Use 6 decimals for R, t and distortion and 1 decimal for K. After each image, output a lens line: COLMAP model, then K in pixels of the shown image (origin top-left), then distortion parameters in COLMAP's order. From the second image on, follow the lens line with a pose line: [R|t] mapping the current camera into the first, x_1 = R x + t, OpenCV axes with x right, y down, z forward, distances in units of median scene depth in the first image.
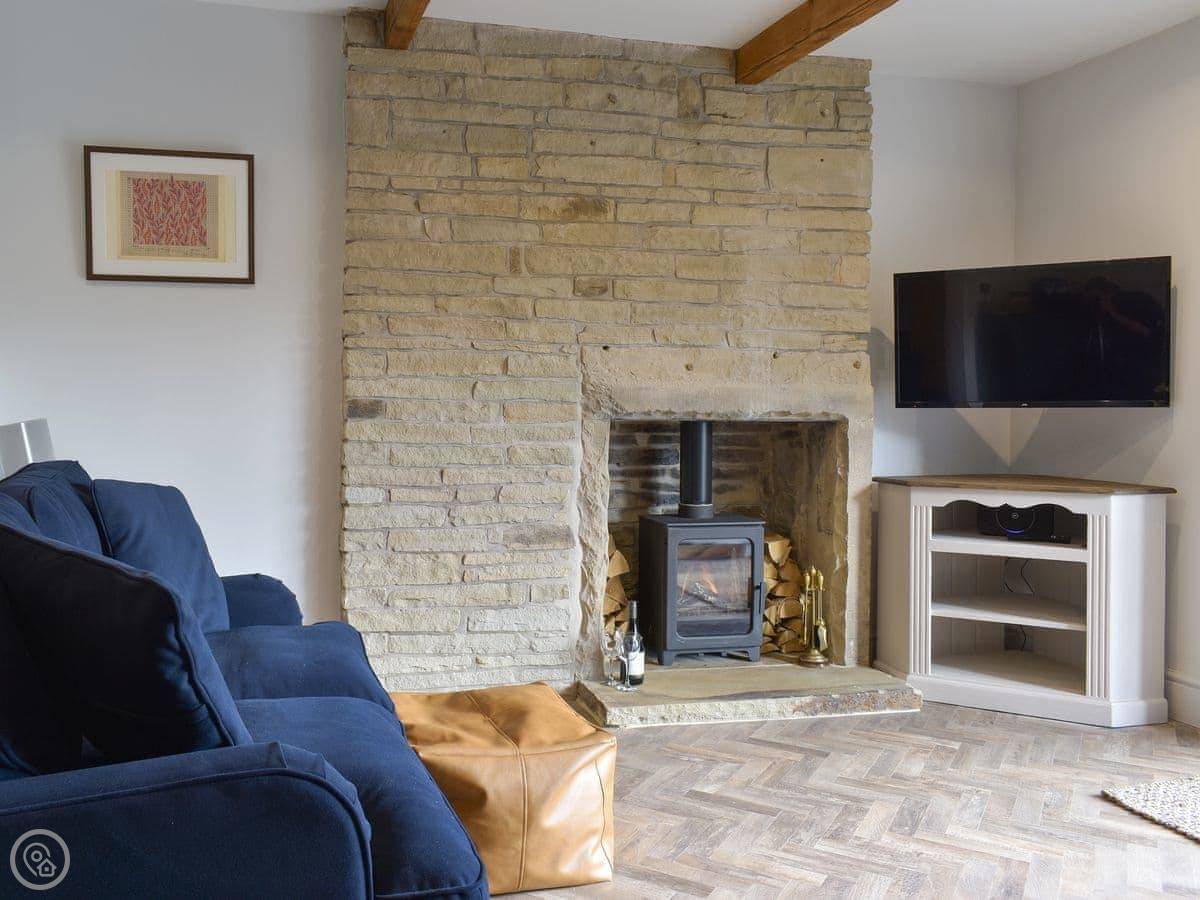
lens RADIAL K [[1040.7, 0, 529.2], [0, 1040.7, 408.6], [0, 0, 1]] dist [-0.006748, 0.019003]
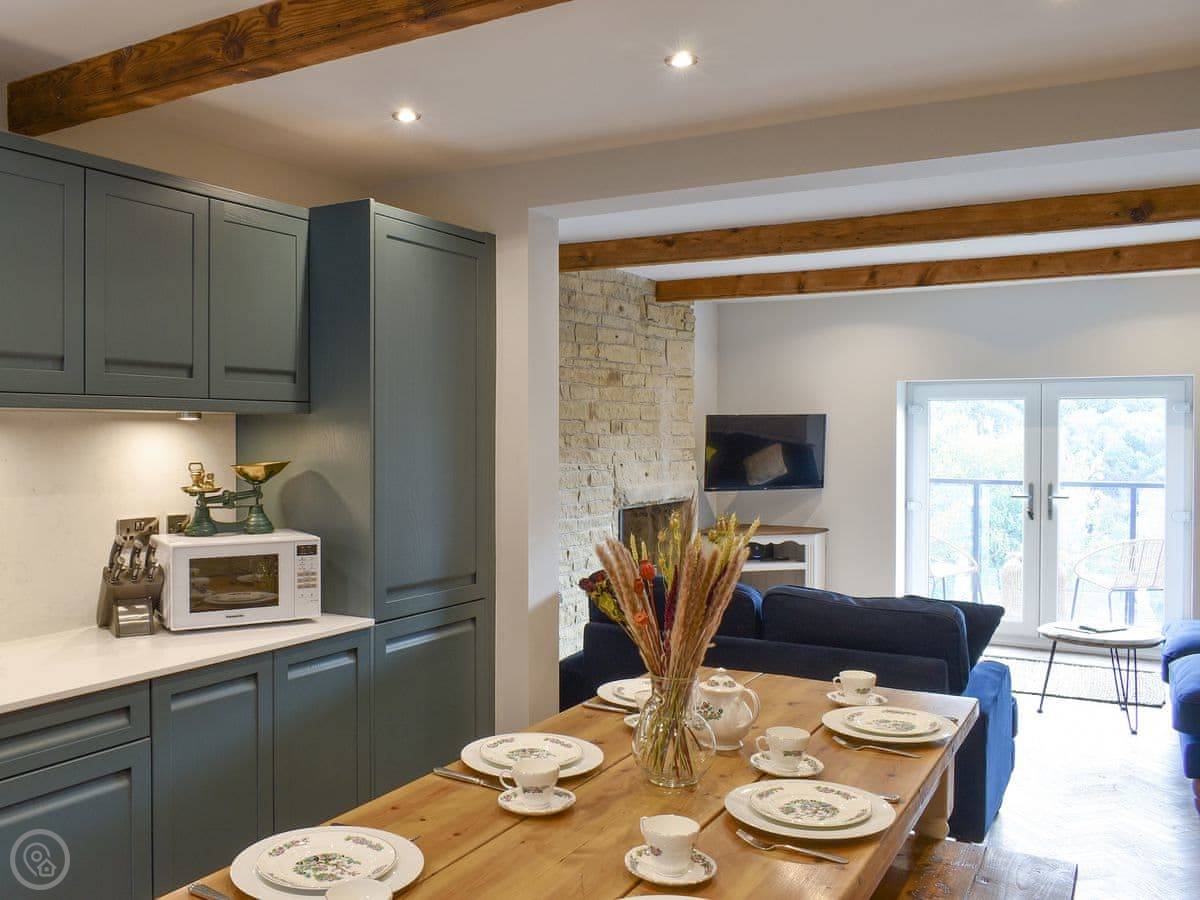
lens RADIAL K [[1040.7, 0, 569.9], [0, 1040.7, 429.3], [0, 0, 1]] dist [-0.006748, 0.019003]
pose [[0.703551, -0.003584, 0.710636, -1.084834], [0.008991, 0.999952, -0.003858, -0.104659], [-0.710588, 0.009103, 0.703550, -0.065609]]
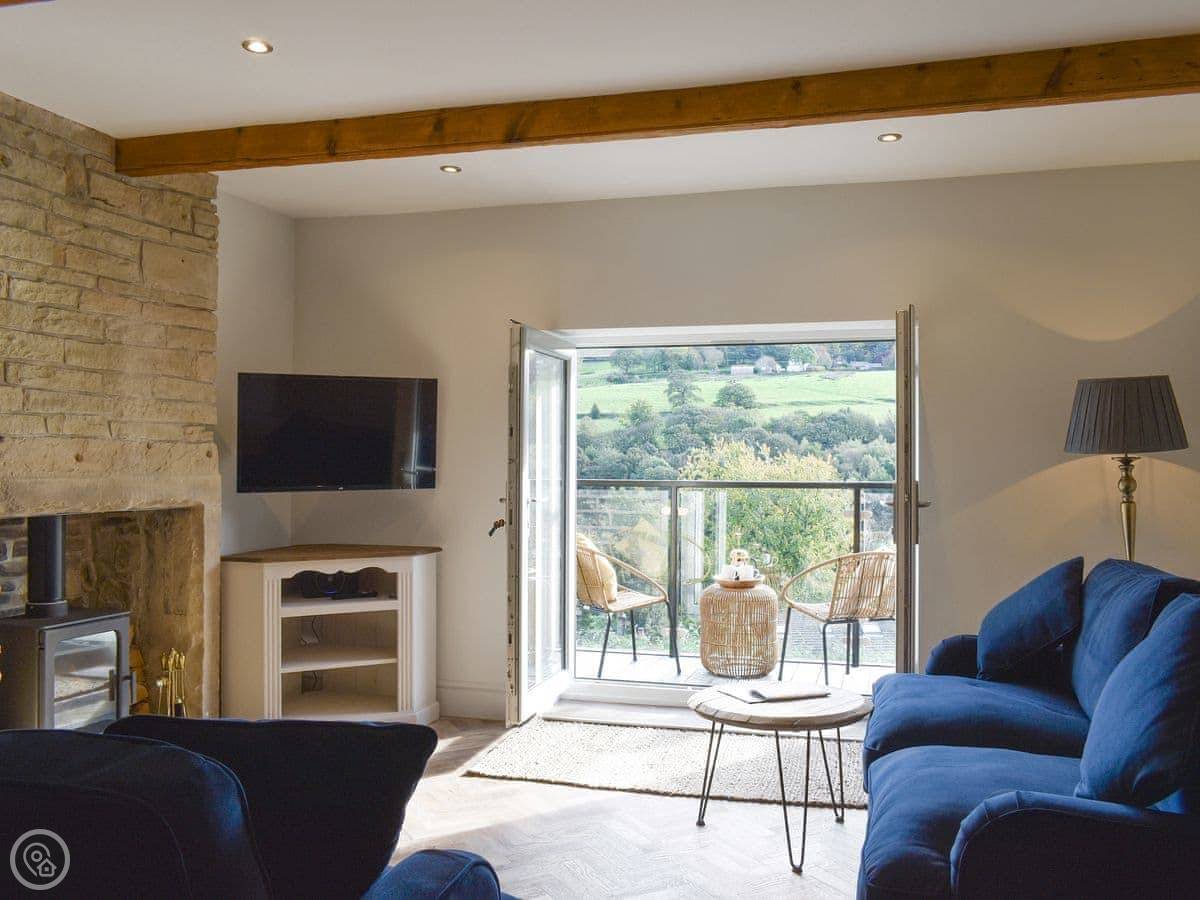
lens RADIAL K [[1040.7, 0, 605.4], [0, 1040.7, 454.7], [0, 0, 1]] dist [-0.006748, 0.019003]
pose [[0.525641, 0.000005, 0.850707, -0.402693], [0.006619, 0.999970, -0.004096, -0.036165], [-0.850681, 0.007784, 0.525625, 0.083986]]
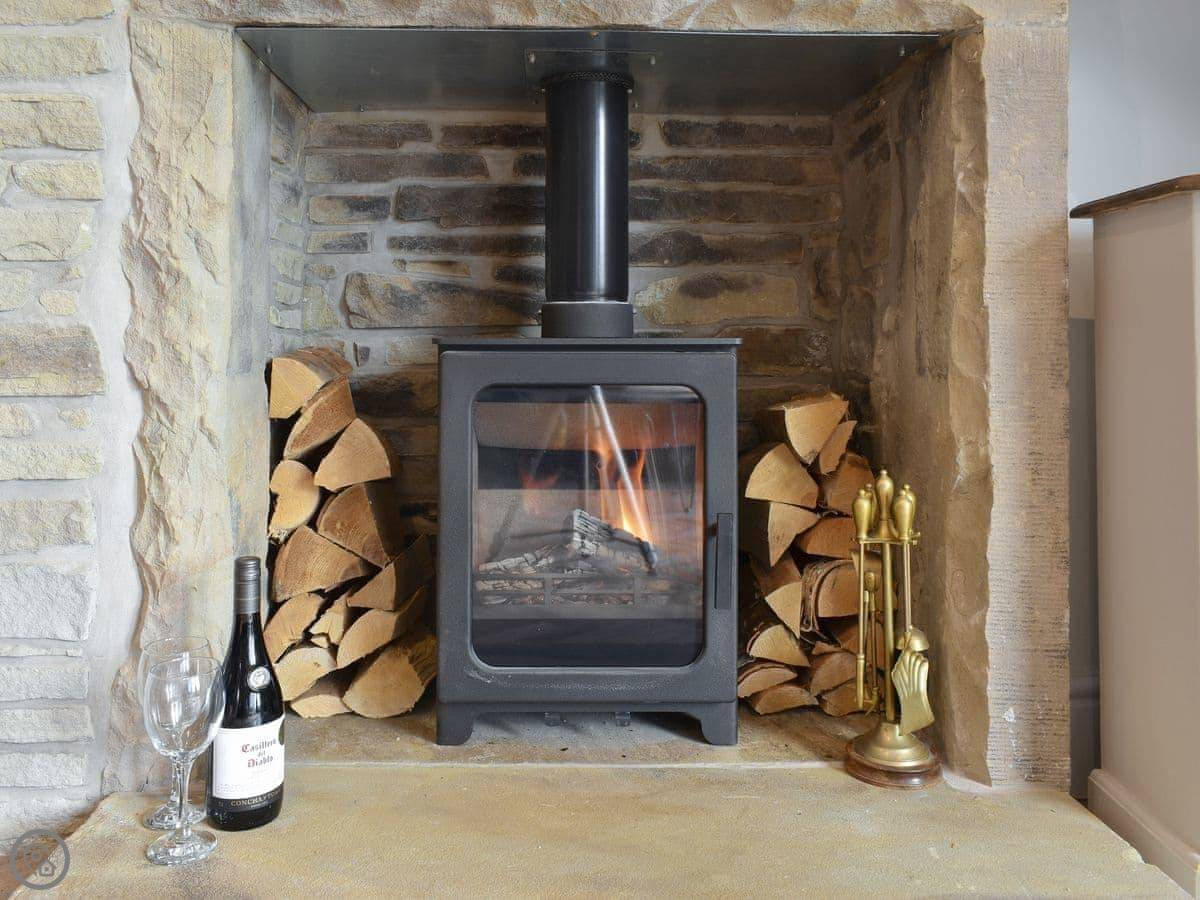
lens RADIAL K [[1040.7, 0, 600.9], [0, 1040.7, 305.5], [0, 0, 1]] dist [-0.006748, 0.019003]
pose [[0.977755, -0.013981, -0.209282, 0.265002], [0.006196, 0.999266, -0.037811, 0.115281], [0.209657, 0.035673, 0.977124, 0.679713]]
